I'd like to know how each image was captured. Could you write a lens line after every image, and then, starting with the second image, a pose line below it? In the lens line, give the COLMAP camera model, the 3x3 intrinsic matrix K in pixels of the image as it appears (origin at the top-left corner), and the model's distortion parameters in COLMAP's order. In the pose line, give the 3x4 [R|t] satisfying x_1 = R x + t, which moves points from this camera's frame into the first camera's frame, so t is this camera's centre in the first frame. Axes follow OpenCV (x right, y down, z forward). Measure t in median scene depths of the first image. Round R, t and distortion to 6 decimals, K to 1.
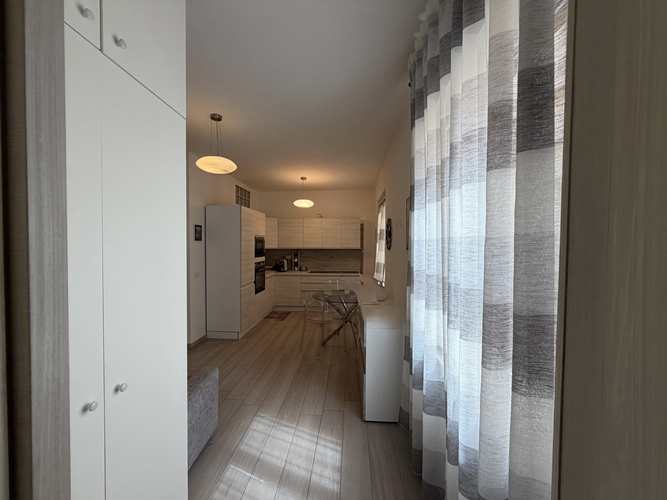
lens RADIAL K [[264.4, 0, 331.9], [0, 264.4, 248.4], [0, 0, 1]] dist [-0.002374, 0.000170]
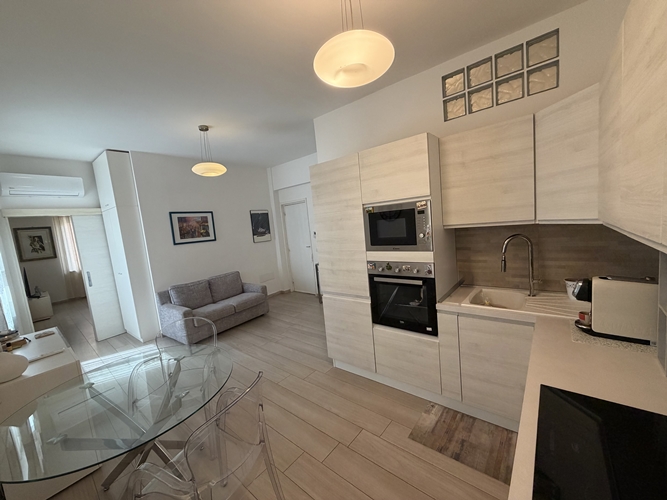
lens RADIAL K [[264.4, 0, 334.5], [0, 264.4, 250.4], [0, 0, 1]] dist [-0.002374, 0.000170]
pose [[-0.579681, 0.140163, -0.802698, 0.123549], [0.080228, 0.990126, 0.114952, -0.024532], [0.810884, 0.002237, -0.585203, 1.114260]]
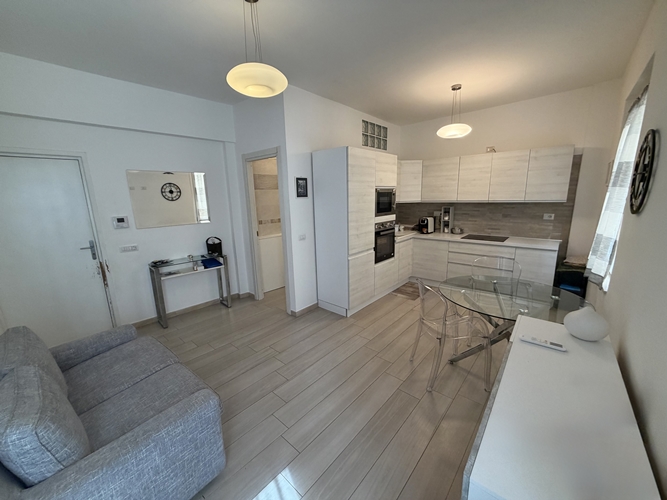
lens RADIAL K [[264.4, 0, 332.2], [0, 264.4, 249.0], [0, 0, 1]] dist [-0.002374, 0.000170]
pose [[0.794143, 0.100136, -0.599425, 0.067699], [0.018976, 0.981765, 0.189147, -0.018366], [0.607435, -0.161584, 0.777762, 0.287214]]
